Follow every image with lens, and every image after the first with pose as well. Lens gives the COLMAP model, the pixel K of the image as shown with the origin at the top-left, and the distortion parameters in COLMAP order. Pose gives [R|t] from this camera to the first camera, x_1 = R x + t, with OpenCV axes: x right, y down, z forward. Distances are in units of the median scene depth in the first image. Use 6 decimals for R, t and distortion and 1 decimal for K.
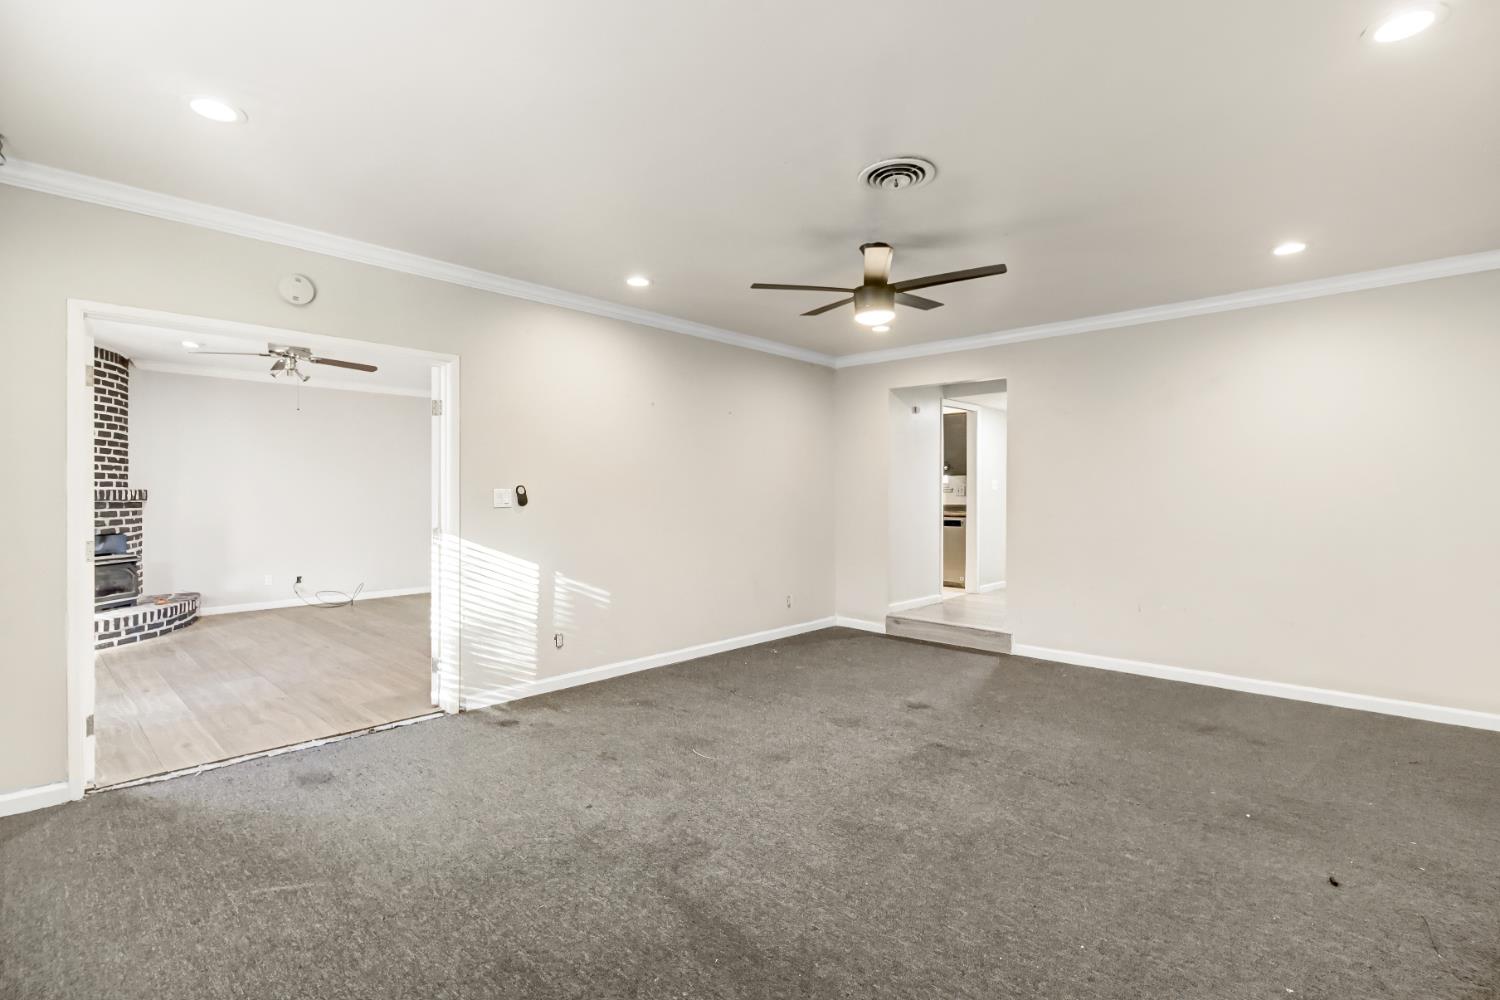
lens RADIAL K [[693.4, 0, 761.3], [0, 693.4, 492.9], [0, 0, 1]] dist [0.022409, -0.014559]
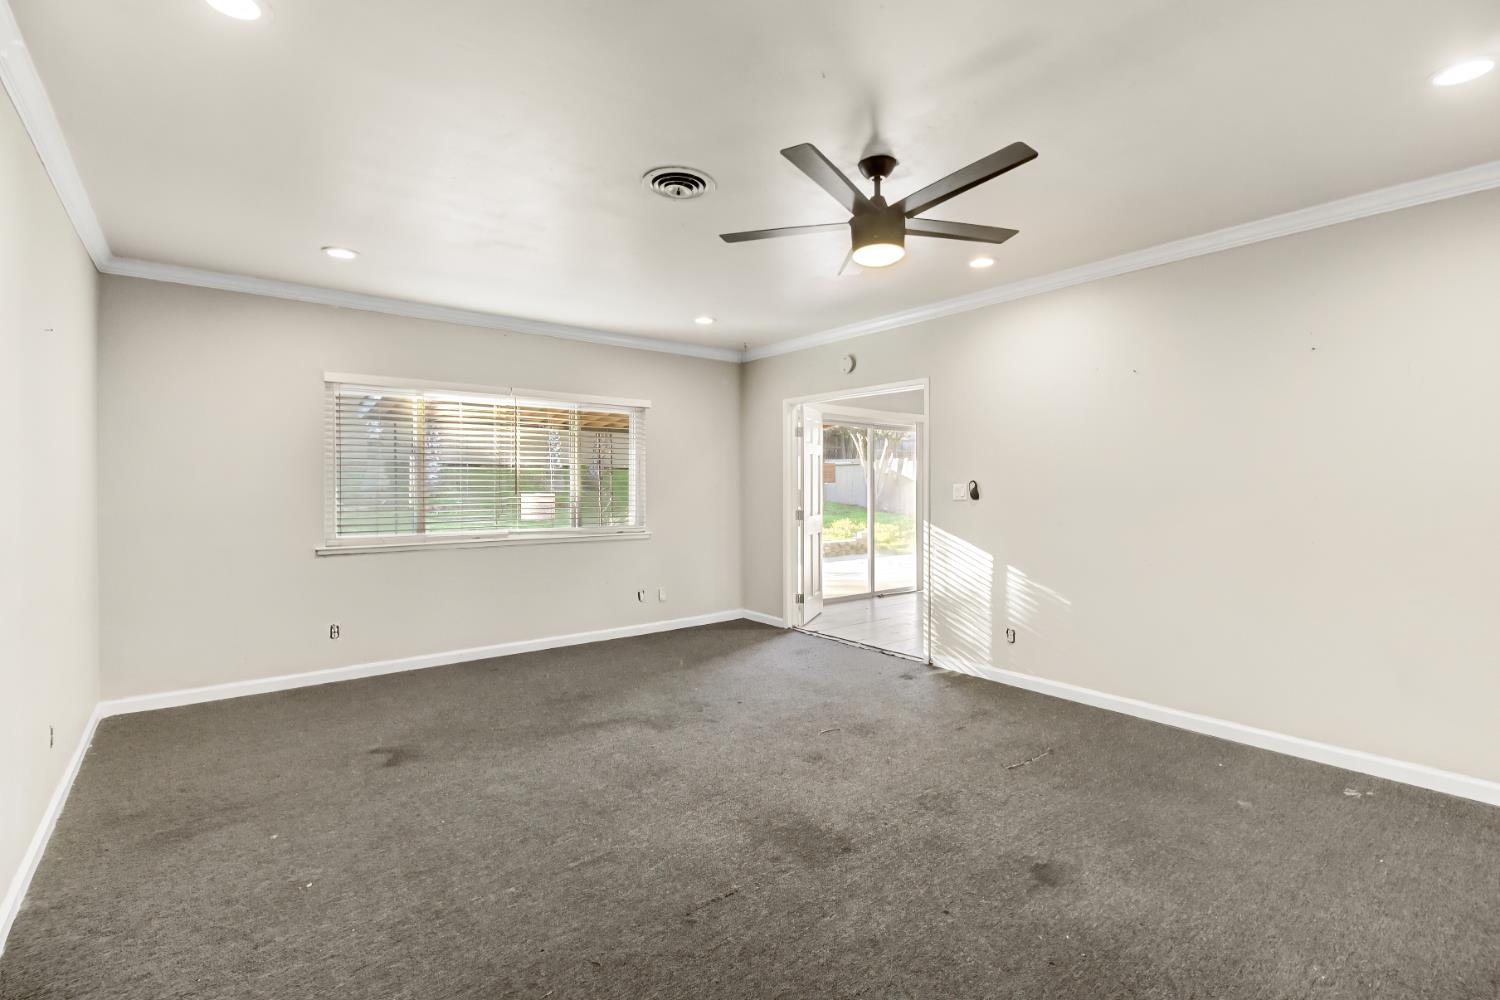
lens RADIAL K [[692.0, 0, 759.4], [0, 692.0, 488.7], [0, 0, 1]] dist [0.020542, -0.014081]
pose [[-0.149480, 0.003471, -0.988759, 0.918332], [0.001716, 0.999993, 0.003251, -0.002943], [0.988763, -0.001211, -0.149485, 0.974722]]
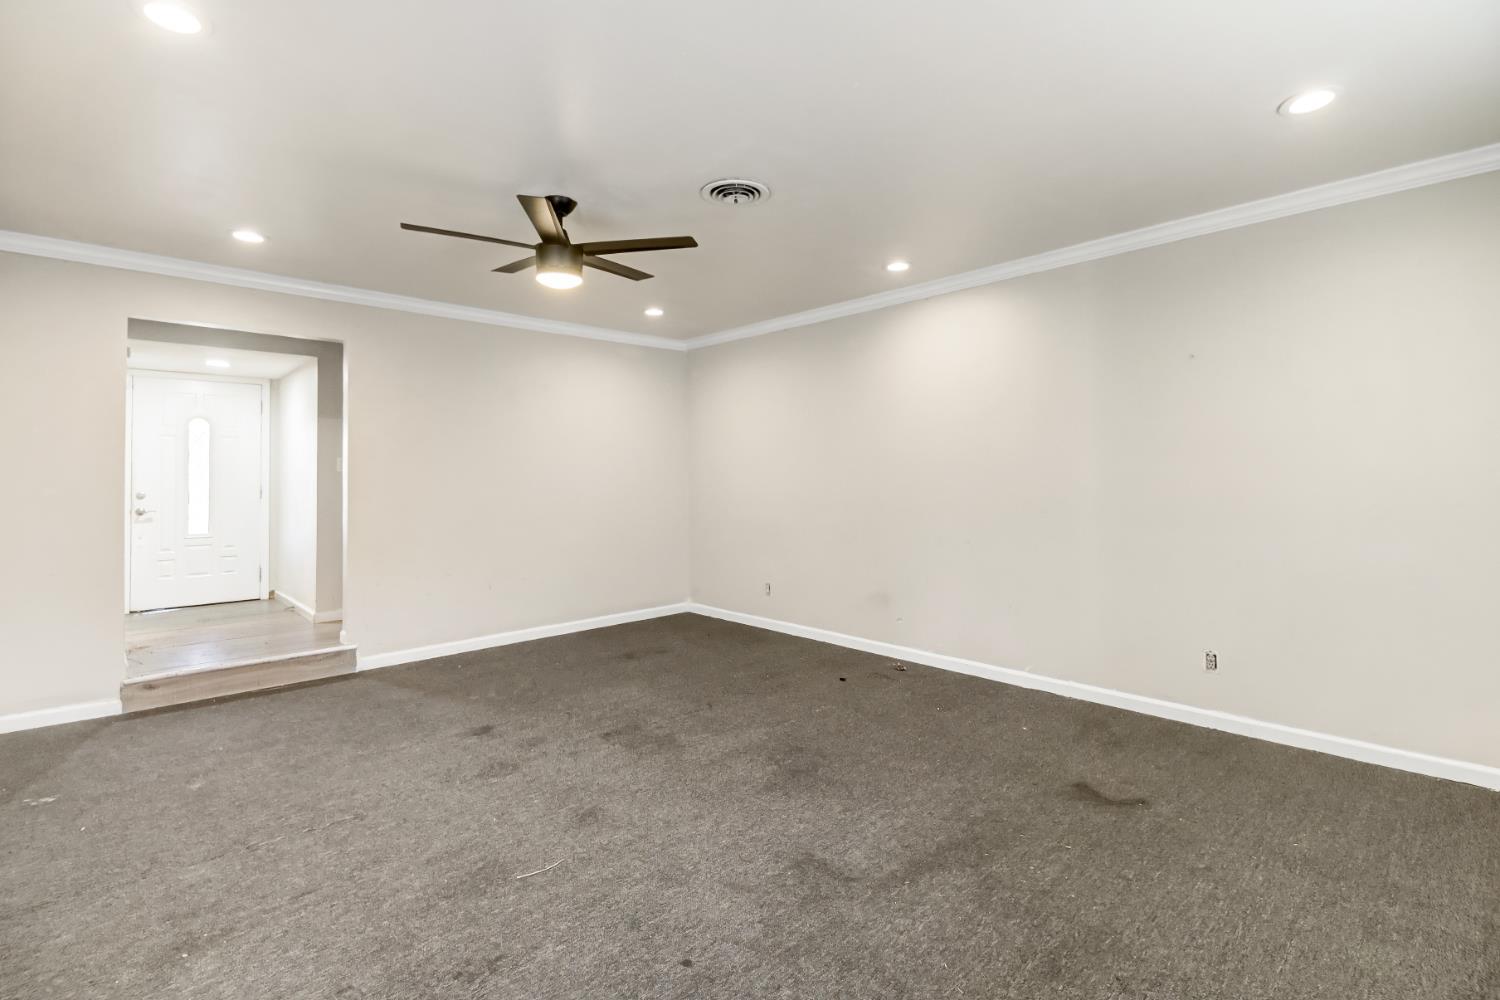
lens RADIAL K [[697.2, 0, 761.0], [0, 697.2, 474.0], [0, 0, 1]] dist [0.020059, -0.013458]
pose [[0.062285, 0.002729, 0.998055, -0.693815], [0.008440, 0.999959, -0.003261, -0.002079], [-0.998023, 0.008626, 0.062259, 0.685593]]
